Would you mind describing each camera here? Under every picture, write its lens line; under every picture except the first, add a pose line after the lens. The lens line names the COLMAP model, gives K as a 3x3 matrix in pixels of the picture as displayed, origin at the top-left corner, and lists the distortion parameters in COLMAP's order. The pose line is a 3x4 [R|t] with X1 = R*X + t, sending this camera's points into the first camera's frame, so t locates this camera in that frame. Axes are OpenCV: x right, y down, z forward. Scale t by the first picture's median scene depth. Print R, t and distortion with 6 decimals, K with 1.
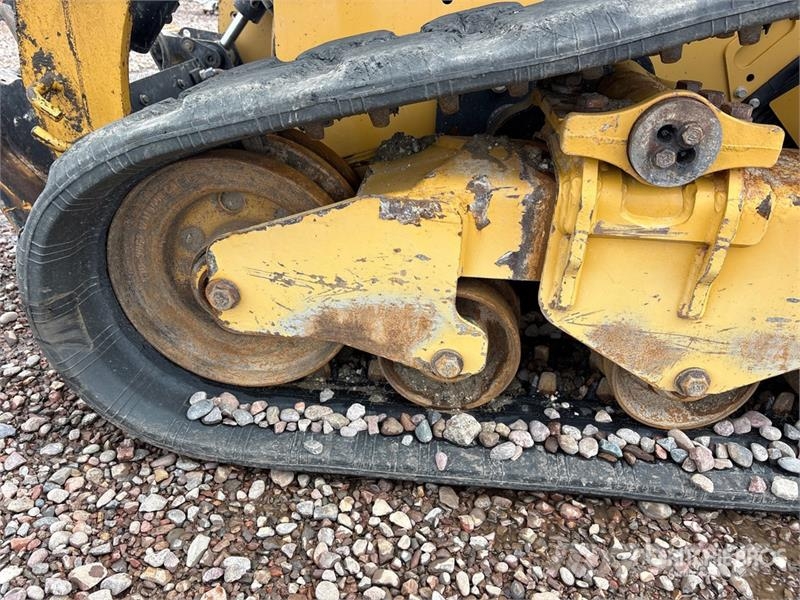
lens RADIAL K [[612.0, 0, 408.2], [0, 612.0, 294.3], [0, 0, 1]] dist [0.071061, -0.107494]
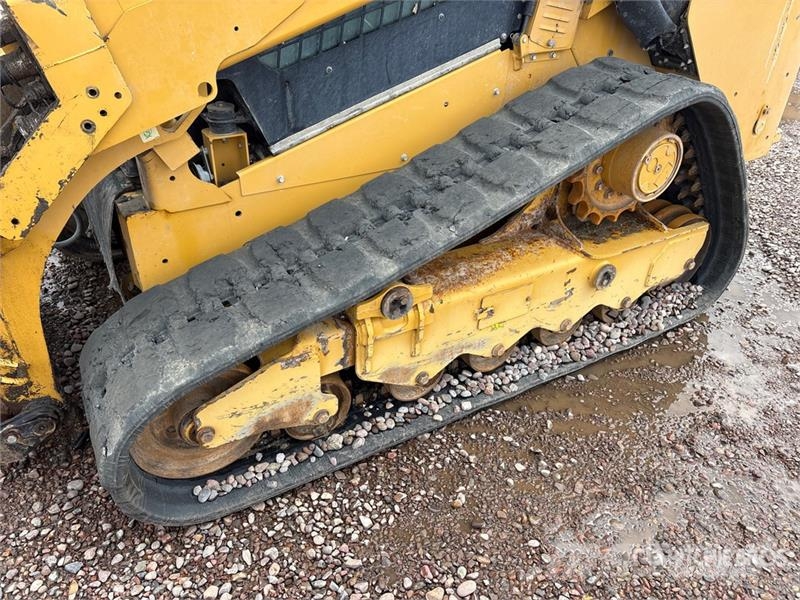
lens RADIAL K [[607.8, 0, 404.4], [0, 607.8, 299.4], [0, 0, 1]] dist [0.062599, -0.085600]
pose [[0.825540, -0.326026, 0.460642, -0.516426], [0.270080, 0.944942, 0.184772, -0.554668], [-0.495521, -0.028126, 0.868141, -0.874072]]
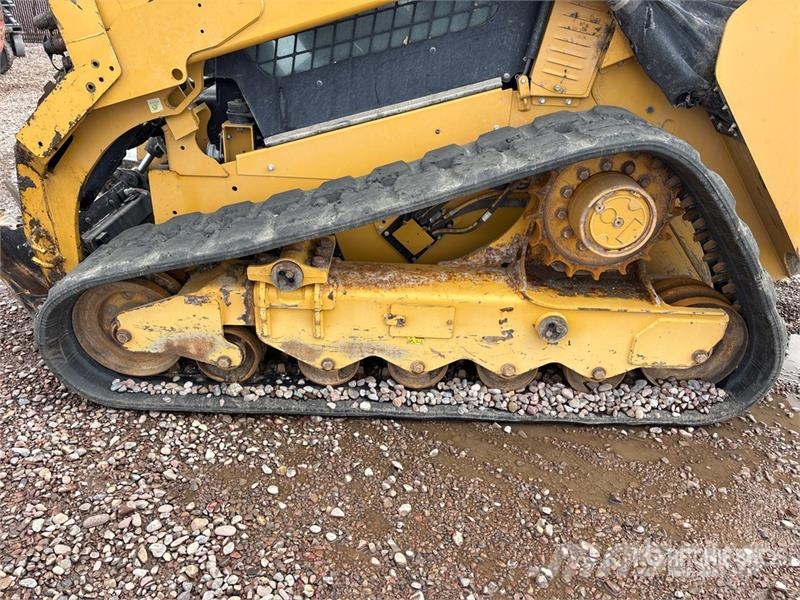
lens RADIAL K [[607.8, 0, 404.4], [0, 607.8, 299.4], [0, 0, 1]] dist [0.062599, -0.085600]
pose [[0.997549, -0.036321, 0.059806, 0.627810], [0.036939, 0.999275, -0.009271, -0.076940], [-0.059426, 0.011457, 0.998167, -1.388109]]
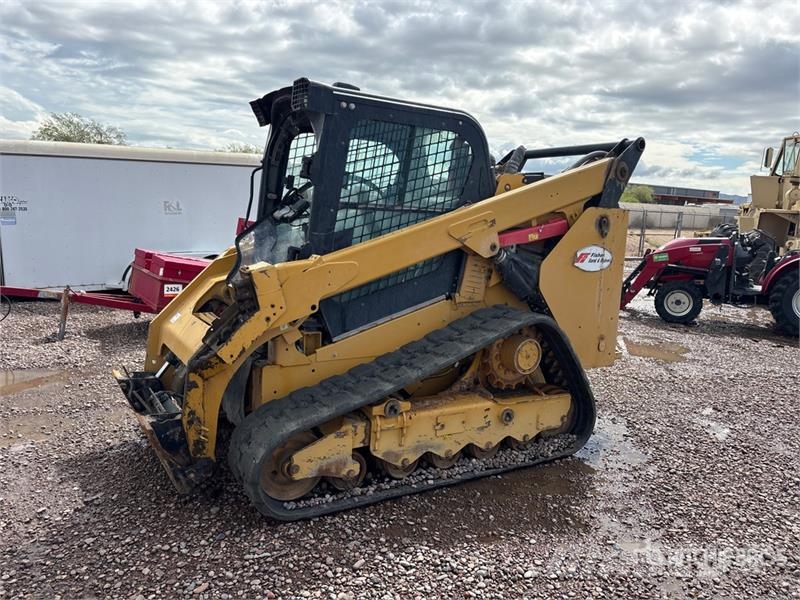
lens RADIAL K [[607.8, 0, 404.4], [0, 607.8, 299.4], [0, 0, 1]] dist [0.062599, -0.085600]
pose [[0.821124, -0.091403, 0.563384, -1.705539], [0.259759, 0.938786, -0.226286, 0.045007], [-0.508214, 0.332153, 0.794602, -2.536298]]
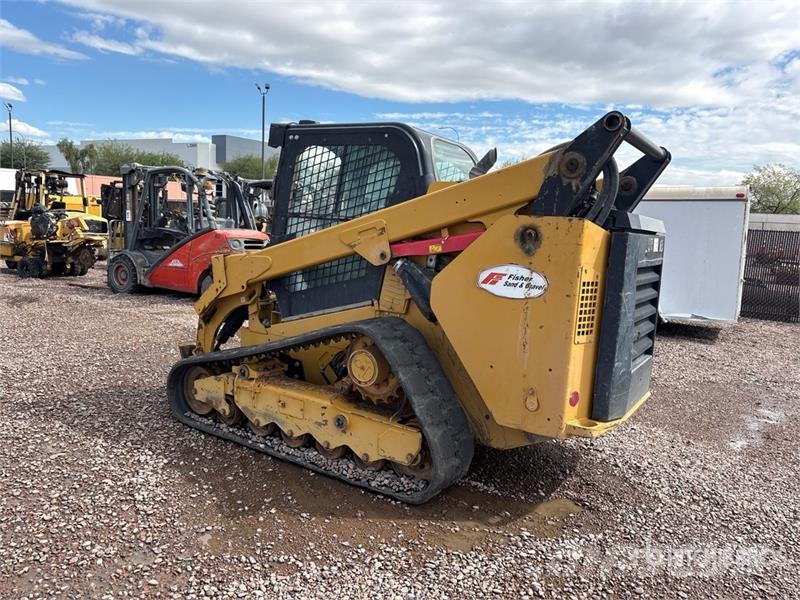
lens RADIAL K [[607.8, 0, 404.4], [0, 607.8, 299.4], [0, 0, 1]] dist [0.062599, -0.085600]
pose [[0.869129, 0.066640, -0.490075, 3.797402], [-0.247600, 0.916398, -0.314499, 0.485668], [0.428145, 0.394683, 0.812968, -2.829716]]
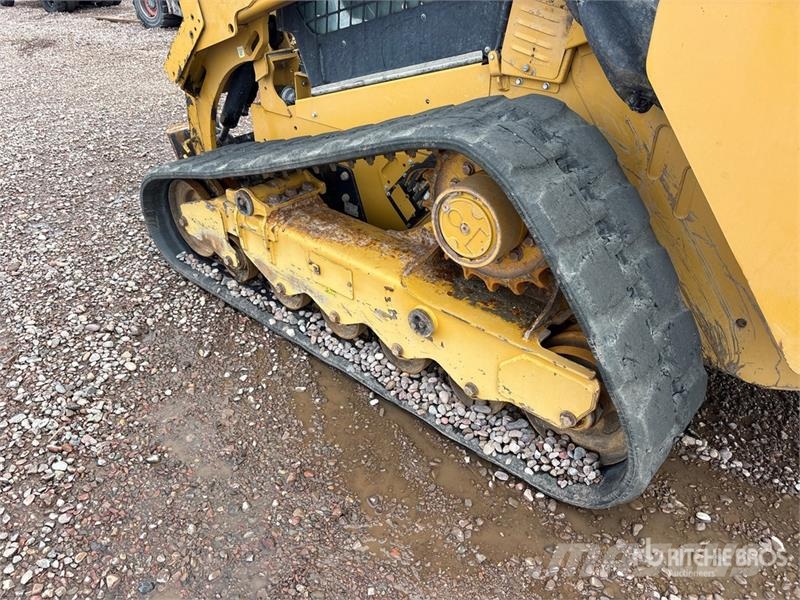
lens RADIAL K [[602.6, 0, 400.0], [0, 602.6, 300.0], [0, 0, 1]] dist [0.058901, -0.068096]
pose [[0.786931, 0.286703, -0.546389, 2.424747], [-0.248318, 0.957775, 0.144930, -0.342820], [0.564870, 0.021628, 0.824896, -0.970750]]
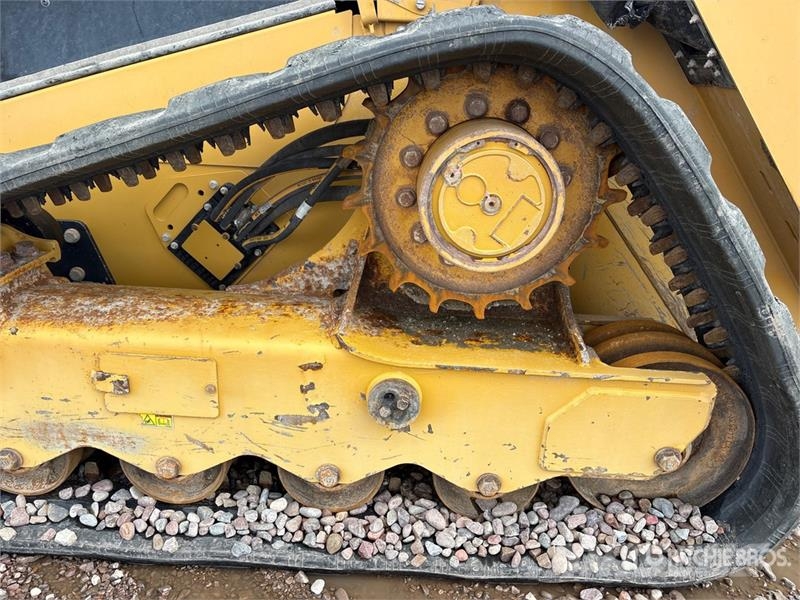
lens RADIAL K [[610.0, 0, 395.9], [0, 610.0, 303.1], [0, 0, 1]] dist [0.063336, -0.086442]
pose [[0.999562, -0.016293, 0.024697, 1.294073], [0.018990, 0.993389, -0.113214, -0.029790], [-0.022689, 0.113634, 0.993264, -0.417616]]
